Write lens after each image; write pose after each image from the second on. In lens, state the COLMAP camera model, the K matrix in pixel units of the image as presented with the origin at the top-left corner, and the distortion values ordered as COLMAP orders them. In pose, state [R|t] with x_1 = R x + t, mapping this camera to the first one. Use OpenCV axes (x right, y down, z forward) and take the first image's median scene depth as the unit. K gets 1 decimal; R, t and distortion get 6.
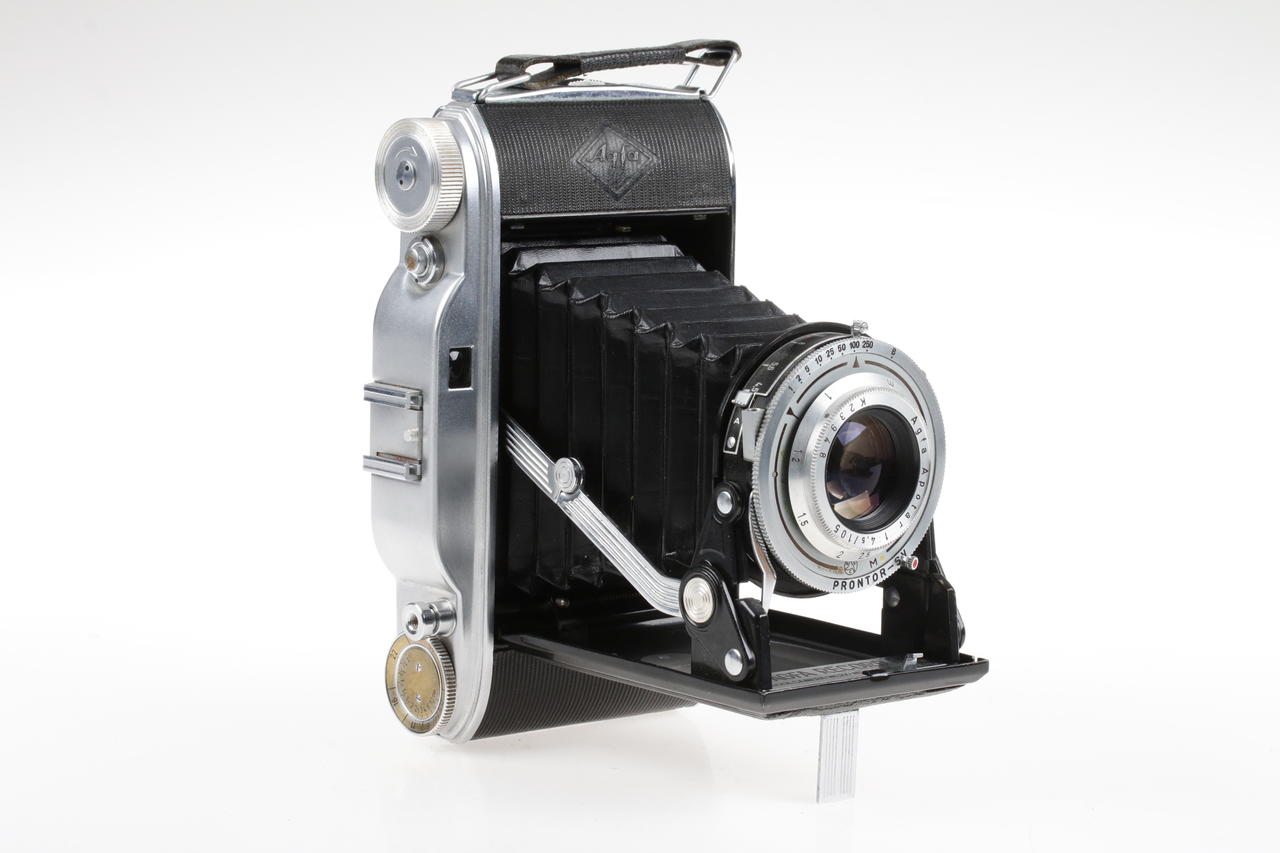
lens RADIAL K [[3752.3, 0, 640.0], [0, 3752.3, 426.5], [0, 0, 1]] dist [-0.069489, -0.338936]
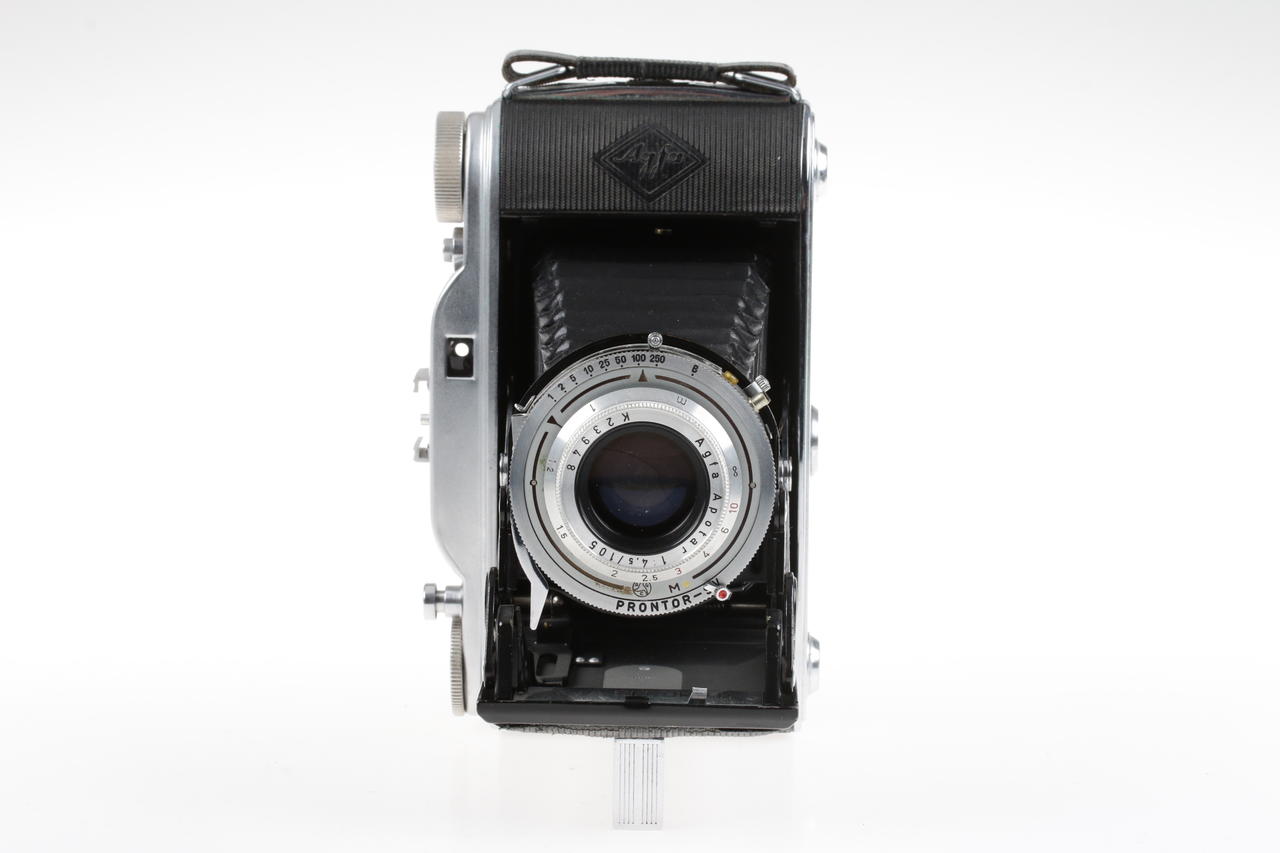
lens RADIAL K [[3752.3, 0, 640.0], [0, 3752.3, 426.5], [0, 0, 1]] dist [-0.069489, -0.338936]
pose [[0.754791, 0.083054, -0.650686, 0.676105], [-0.082600, 0.996090, 0.031326, -0.033977], [0.650744, 0.030102, 0.758701, 0.267267]]
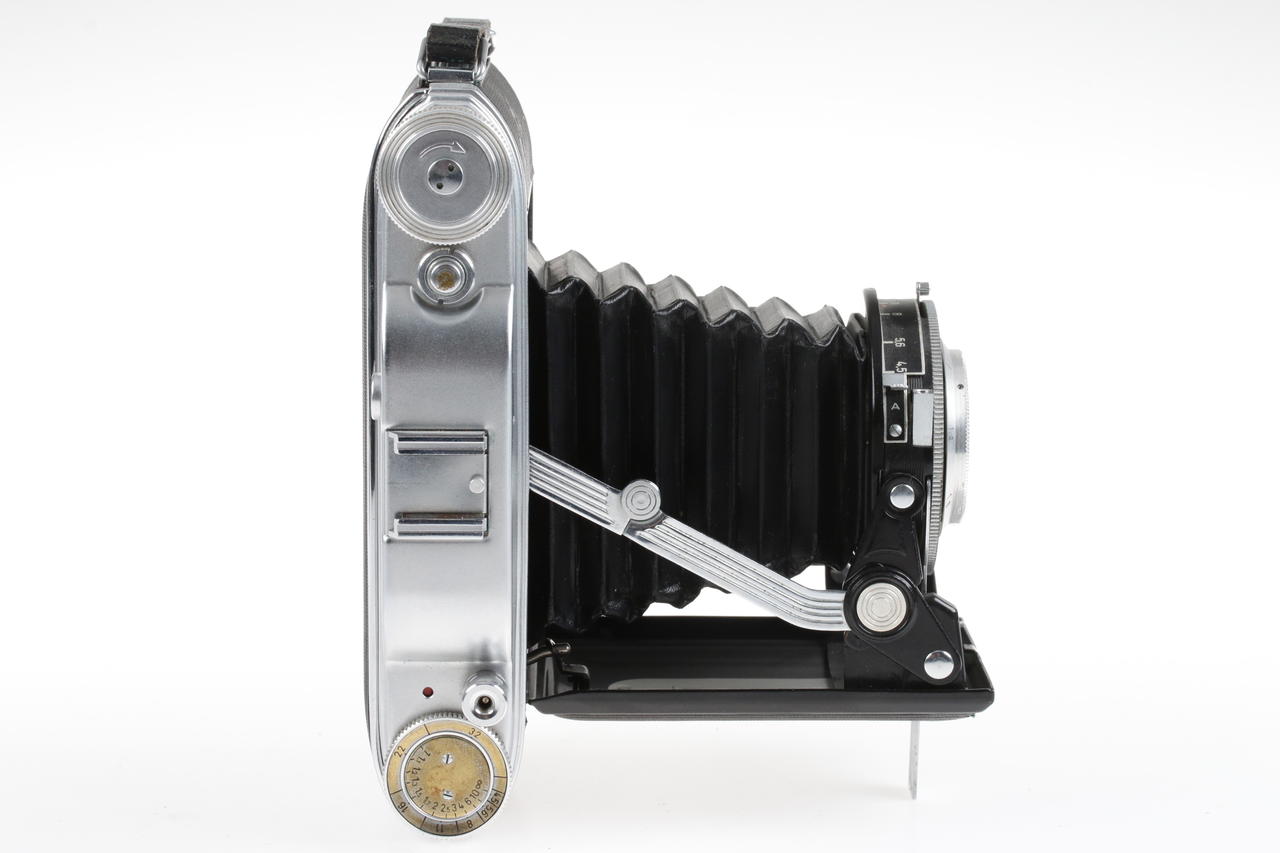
lens RADIAL K [[3752.3, 0, 640.0], [0, 3752.3, 426.5], [0, 0, 1]] dist [-0.069489, -0.338936]
pose [[0.639569, -0.149633, 0.754030, -0.672420], [0.114131, 0.988485, 0.099353, -0.090358], [-0.760214, 0.022515, 0.649283, 0.432372]]
